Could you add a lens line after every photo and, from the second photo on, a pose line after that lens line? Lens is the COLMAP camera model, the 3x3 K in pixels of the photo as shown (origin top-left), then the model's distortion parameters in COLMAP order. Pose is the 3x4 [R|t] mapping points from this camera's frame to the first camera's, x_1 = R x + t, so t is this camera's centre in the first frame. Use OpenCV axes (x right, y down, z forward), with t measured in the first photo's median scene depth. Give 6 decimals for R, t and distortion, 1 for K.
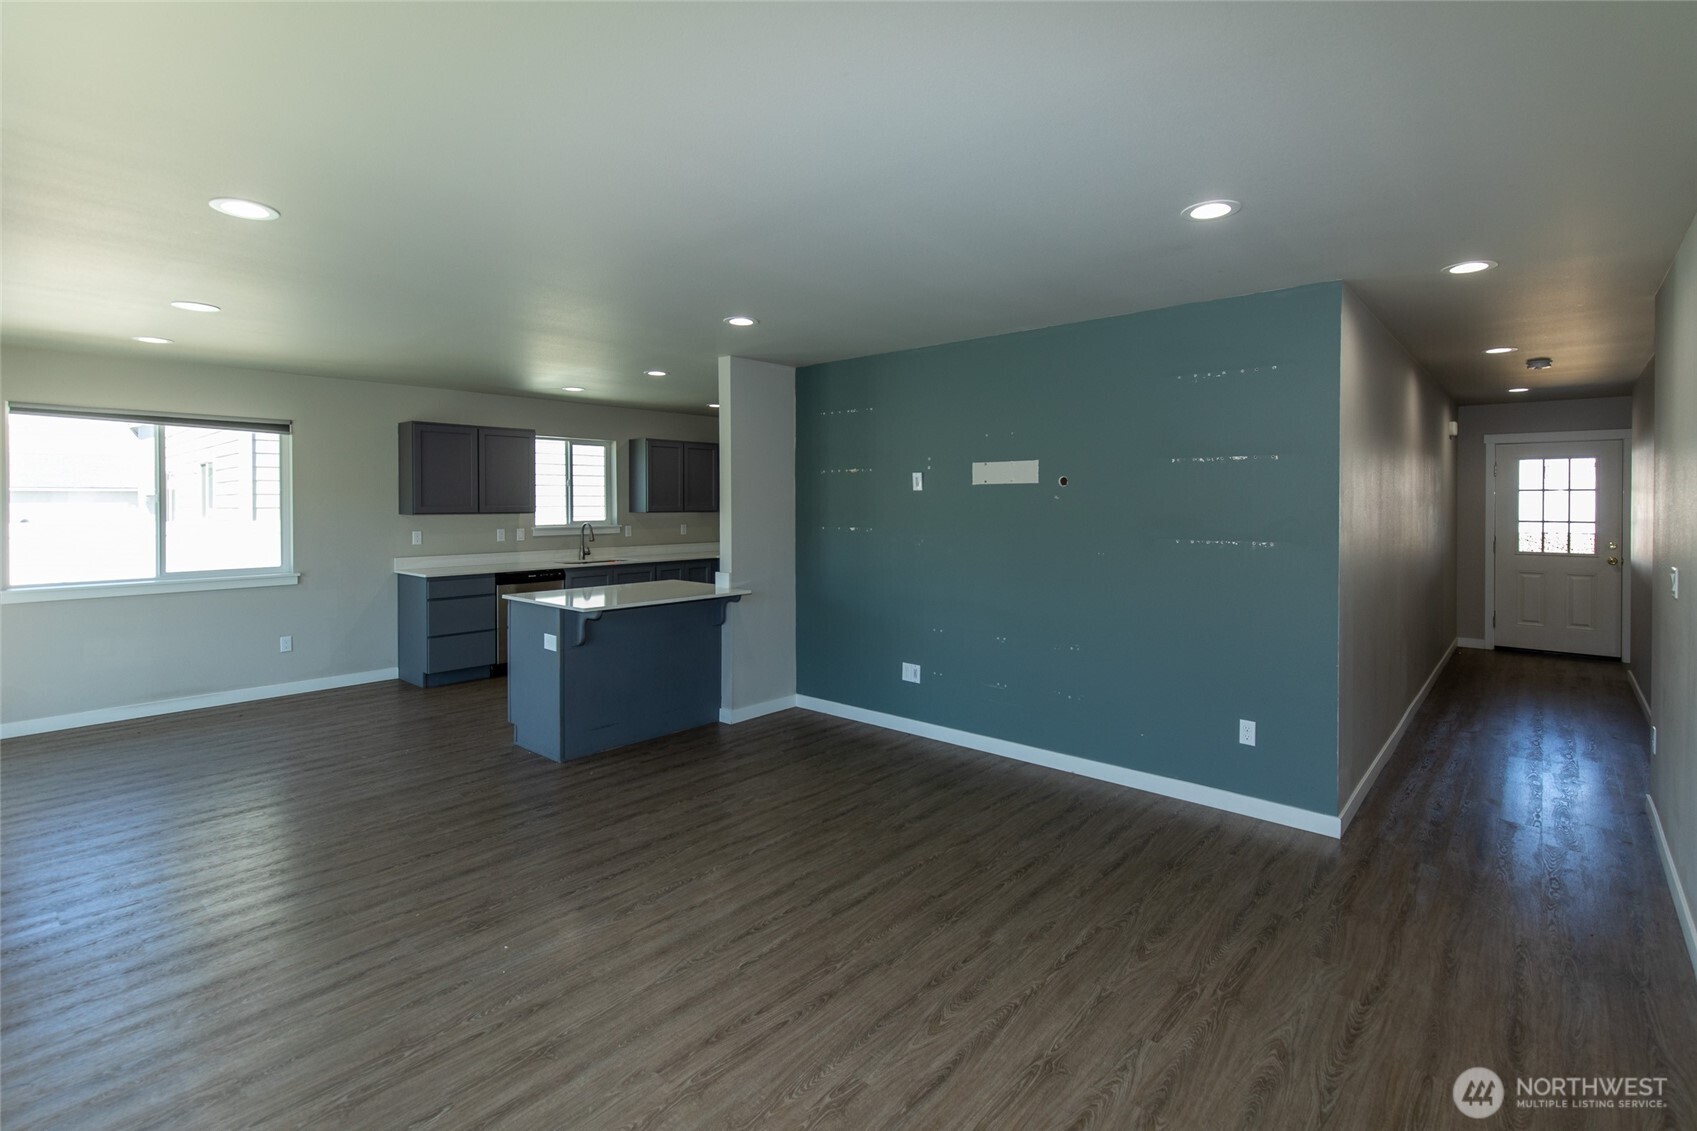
lens RADIAL K [[778.8, 0, 859.8], [0, 778.8, 515.3], [0, 0, 1]] dist [0.002081, -0.000177]
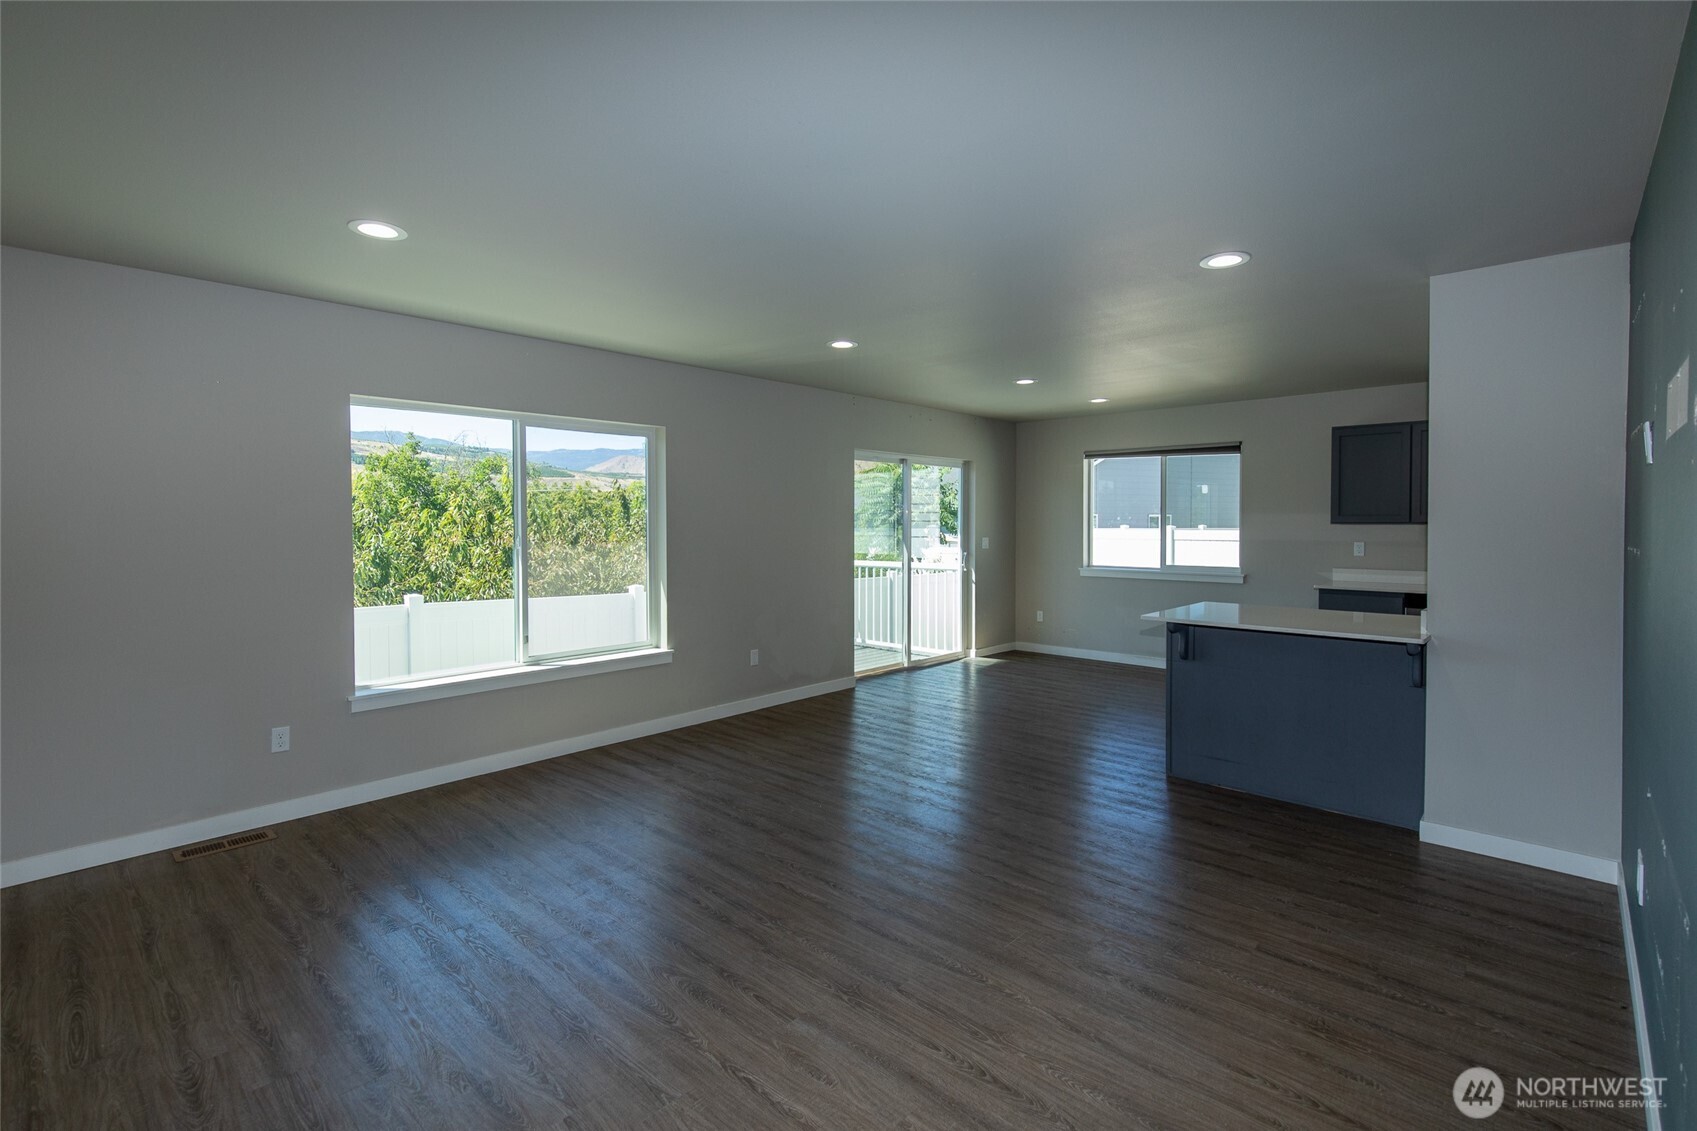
lens RADIAL K [[778.8, 0, 859.8], [0, 778.8, 515.3], [0, 0, 1]] dist [0.002081, -0.000177]
pose [[-0.021974, -0.010764, -0.999701, 0.861998], [-0.017038, 0.999801, -0.010391, 0.018547], [0.999613, 0.016804, -0.022153, 0.935369]]
